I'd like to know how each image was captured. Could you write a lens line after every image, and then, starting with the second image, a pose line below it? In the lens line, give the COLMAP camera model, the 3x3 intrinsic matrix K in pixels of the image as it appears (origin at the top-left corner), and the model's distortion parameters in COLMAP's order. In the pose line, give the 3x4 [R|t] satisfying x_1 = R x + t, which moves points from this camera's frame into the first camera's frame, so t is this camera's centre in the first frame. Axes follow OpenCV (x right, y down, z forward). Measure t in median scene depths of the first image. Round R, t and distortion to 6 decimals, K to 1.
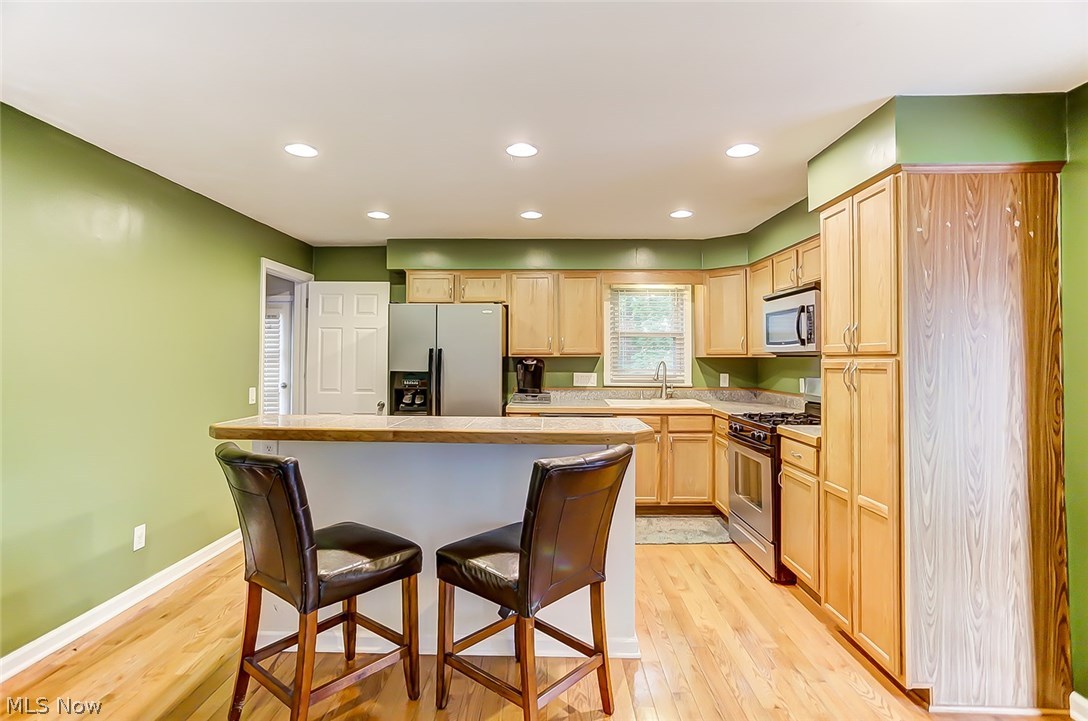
lens RADIAL K [[532.8, 0, 538.2], [0, 532.8, 346.5], [0, 0, 1]] dist [-0.035199, 0.019880]
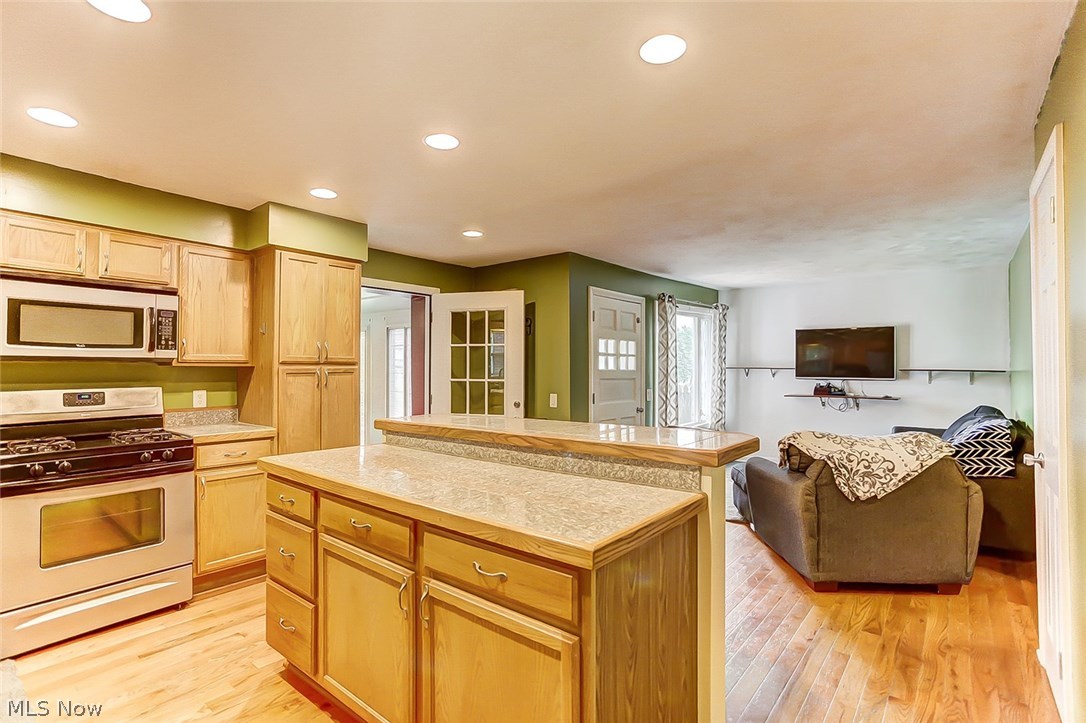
lens RADIAL K [[531.8, 0, 536.2], [0, 531.8, 363.8], [0, 0, 1]] dist [-0.035199, 0.019880]
pose [[-0.780661, 0.006550, 0.624921, -0.441310], [-0.012772, 0.999569, -0.026432, 0.026572], [-0.624824, -0.028616, -0.780241, 0.966033]]
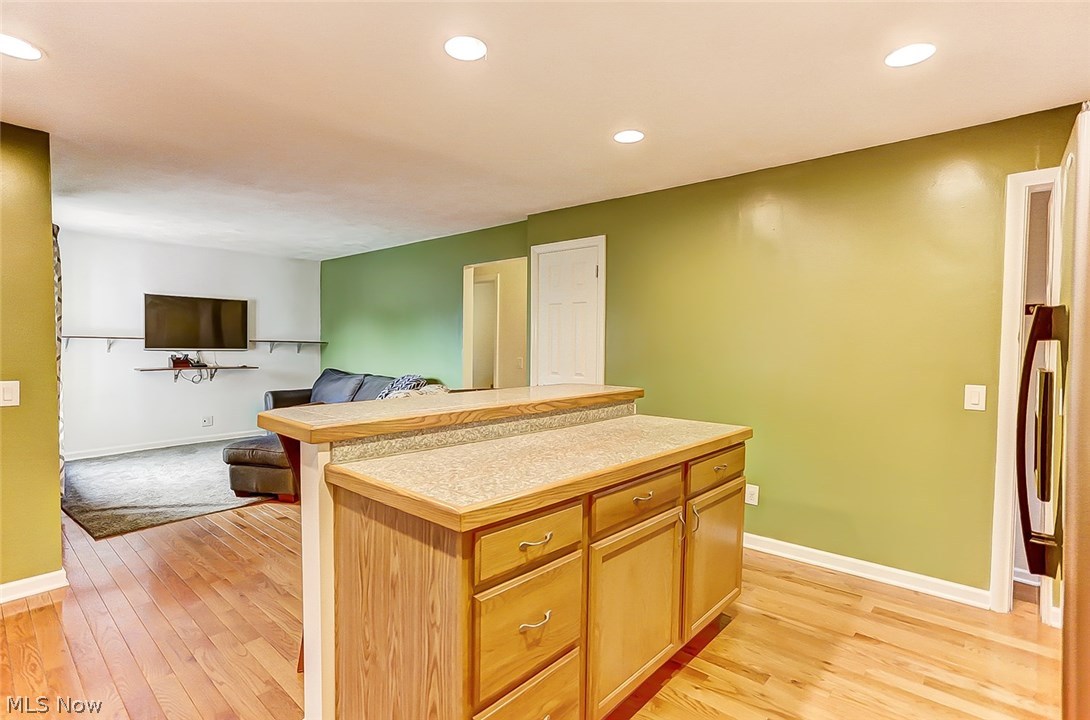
lens RADIAL K [[533.8, 0, 551.4], [0, 533.8, 353.3], [0, 0, 1]] dist [-0.035199, 0.019880]
pose [[-0.652362, 0.009256, -0.757851, 0.275579], [0.008216, 0.999953, 0.005140, 0.028794], [0.757863, -0.002873, -0.652407, 0.941691]]
